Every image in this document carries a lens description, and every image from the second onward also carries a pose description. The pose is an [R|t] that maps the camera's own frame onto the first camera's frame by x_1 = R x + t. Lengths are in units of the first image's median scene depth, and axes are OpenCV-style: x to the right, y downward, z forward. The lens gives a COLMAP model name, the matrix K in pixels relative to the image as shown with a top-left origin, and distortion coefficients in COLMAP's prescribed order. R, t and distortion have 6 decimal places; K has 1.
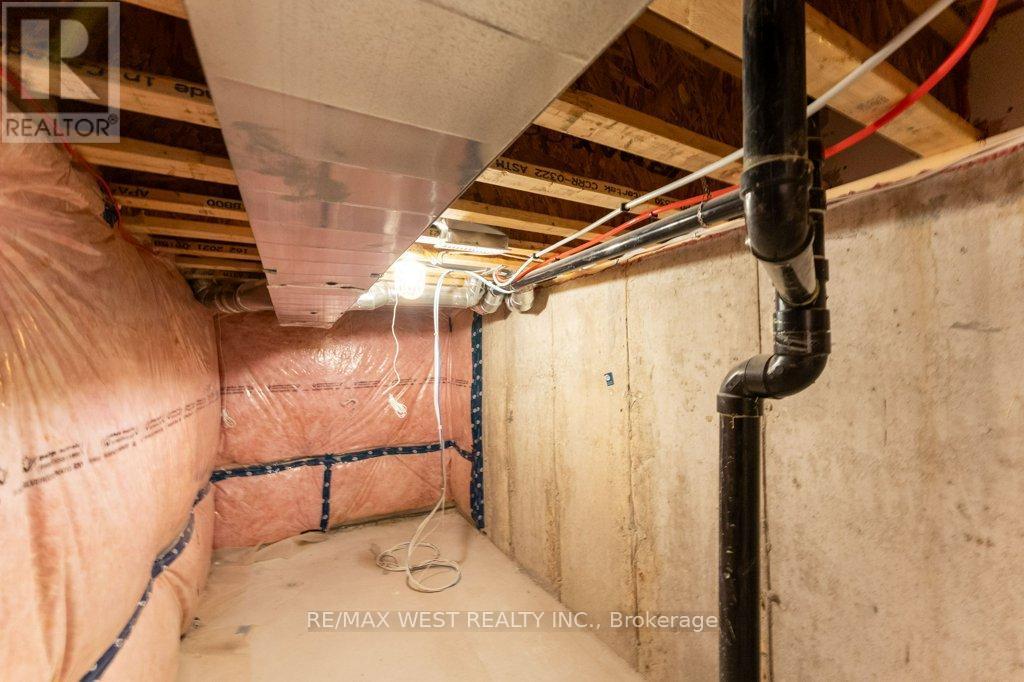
lens RADIAL K [[414.1, 0, 511.4], [0, 414.1, 338.9], [0, 0, 1]] dist [-0.001431, 0.000246]
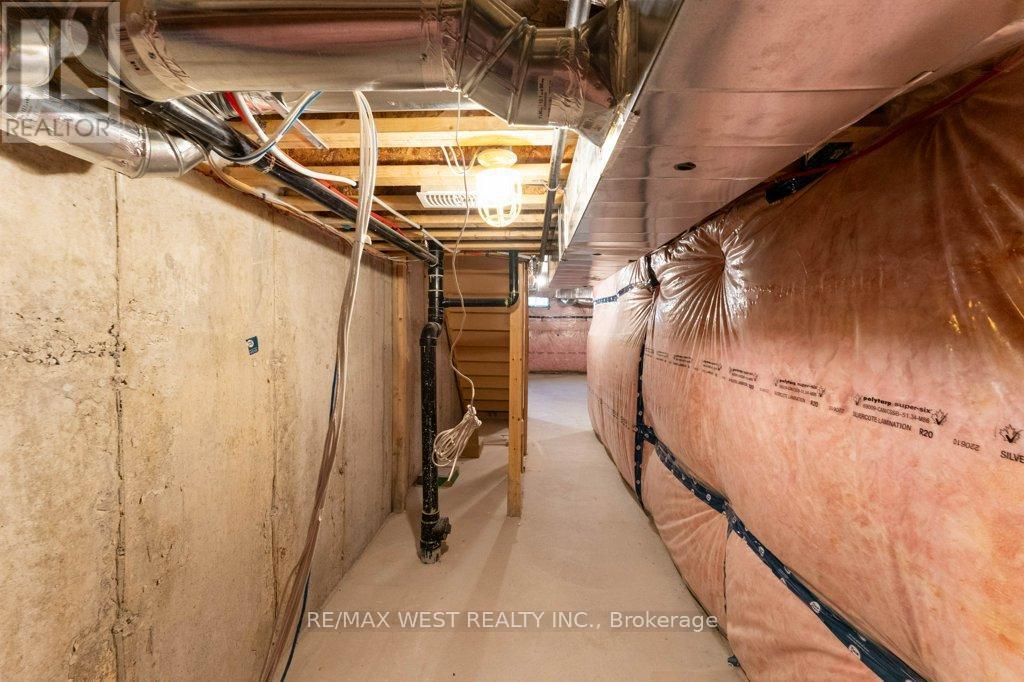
lens RADIAL K [[414.1, 0, 511.4], [0, 414.1, 338.9], [0, 0, 1]] dist [-0.001431, 0.000246]
pose [[-0.860912, -0.002215, 0.508749, -0.548244], [-0.017870, 0.999505, -0.025889, 0.096884], [-0.508440, -0.031380, -0.860525, 1.411888]]
